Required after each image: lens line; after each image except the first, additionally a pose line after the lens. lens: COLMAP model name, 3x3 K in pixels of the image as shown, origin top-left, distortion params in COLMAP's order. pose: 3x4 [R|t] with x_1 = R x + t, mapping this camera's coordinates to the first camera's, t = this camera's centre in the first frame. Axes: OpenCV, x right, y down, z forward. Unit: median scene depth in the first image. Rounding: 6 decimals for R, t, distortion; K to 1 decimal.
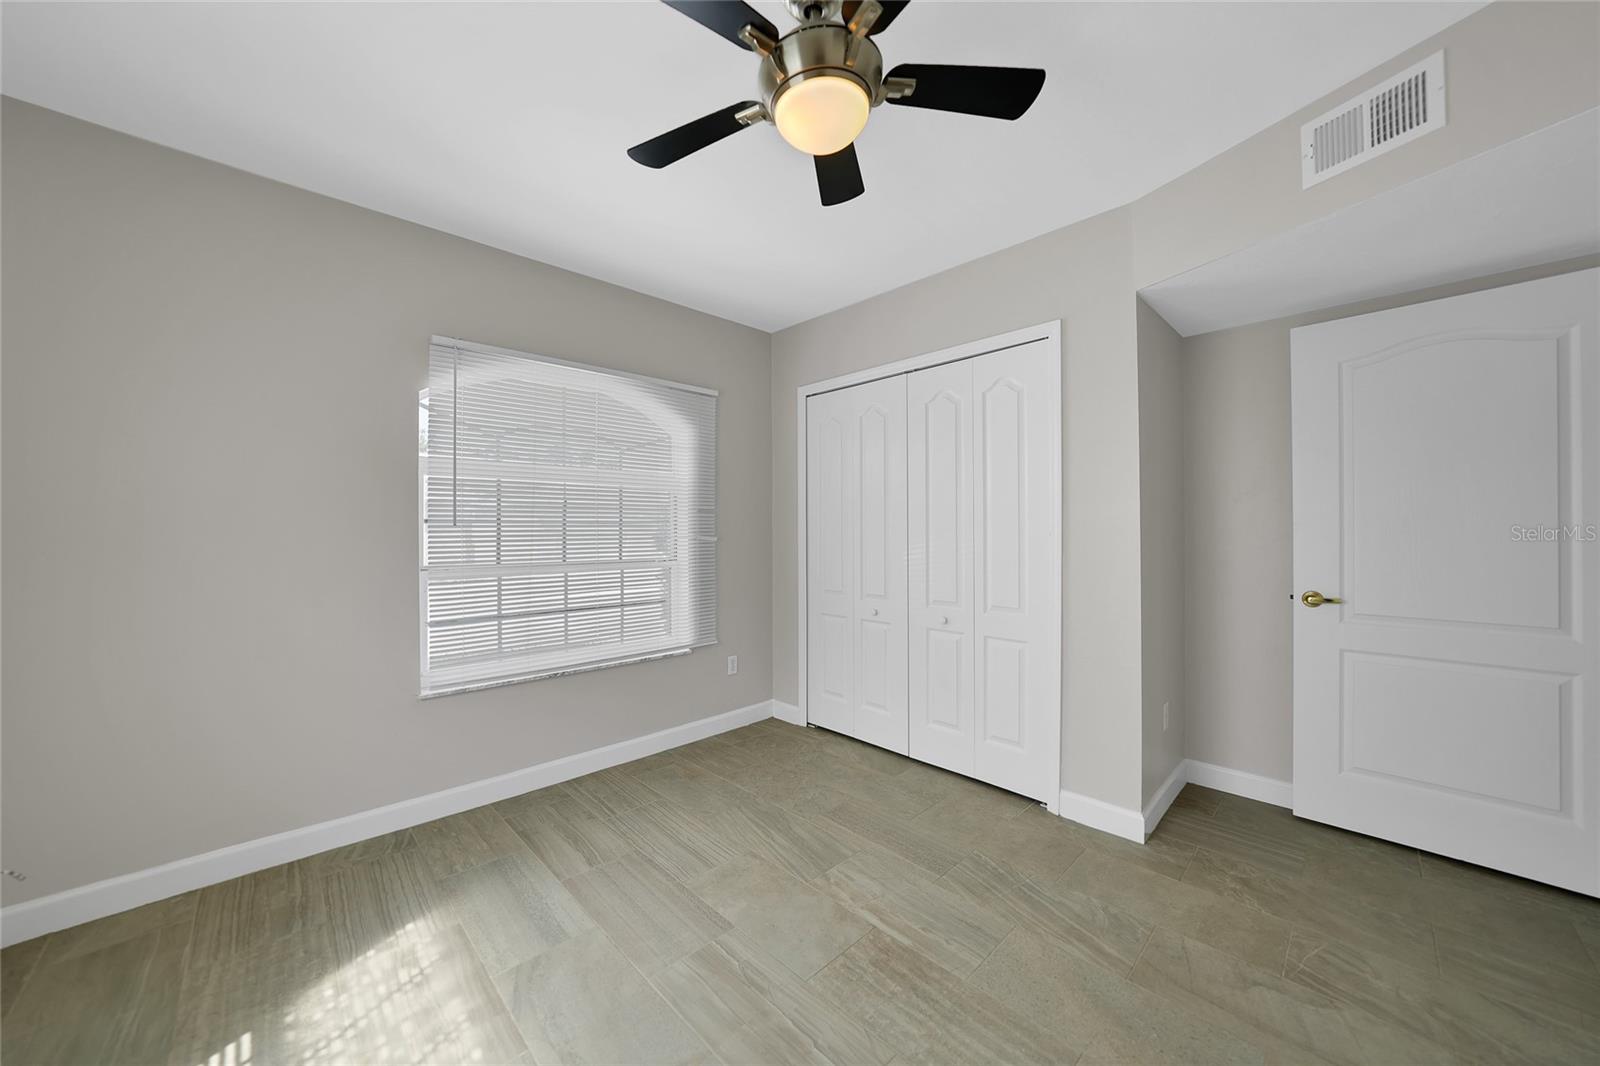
lens RADIAL K [[578.0, 0, 800.3], [0, 578.0, 533.5], [0, 0, 1]] dist [-0.000429, 0.000252]
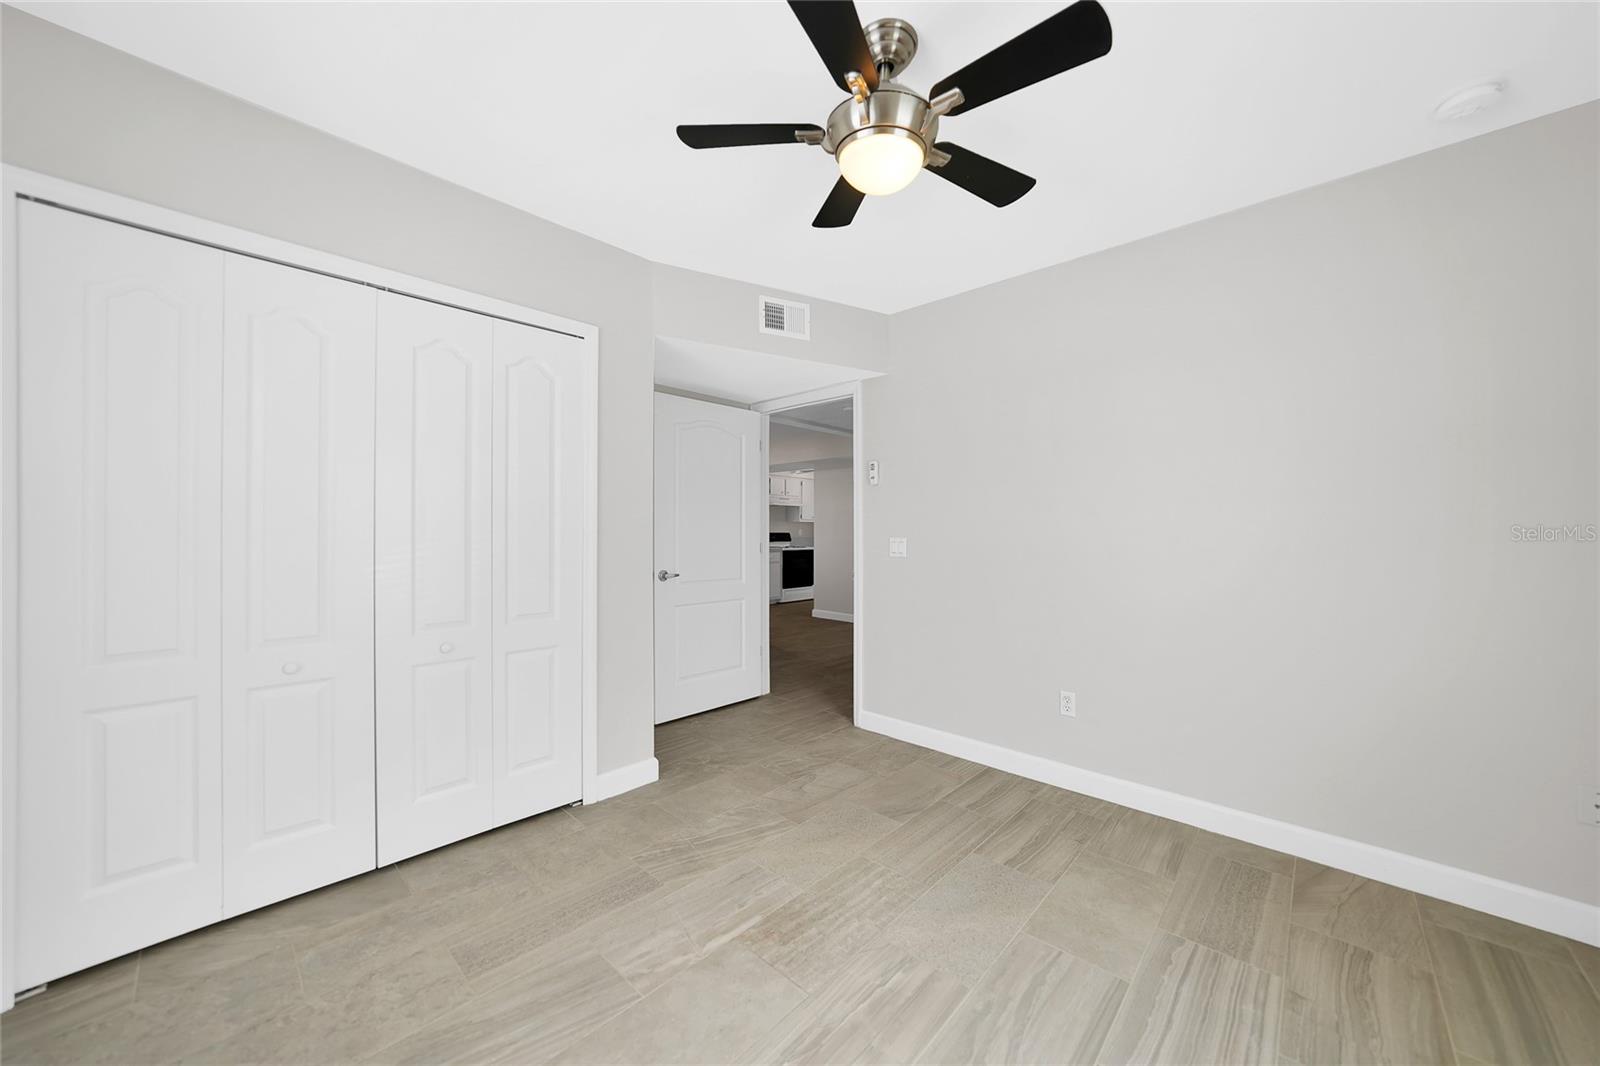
lens RADIAL K [[578.0, 0, 800.3], [0, 578.0, 533.5], [0, 0, 1]] dist [-0.000429, 0.000252]
pose [[-0.047358, 0.000835, 0.998878, -0.777376], [-0.005413, 0.999985, -0.001092, 0.001576], [-0.998863, -0.005458, -0.047353, 0.863404]]
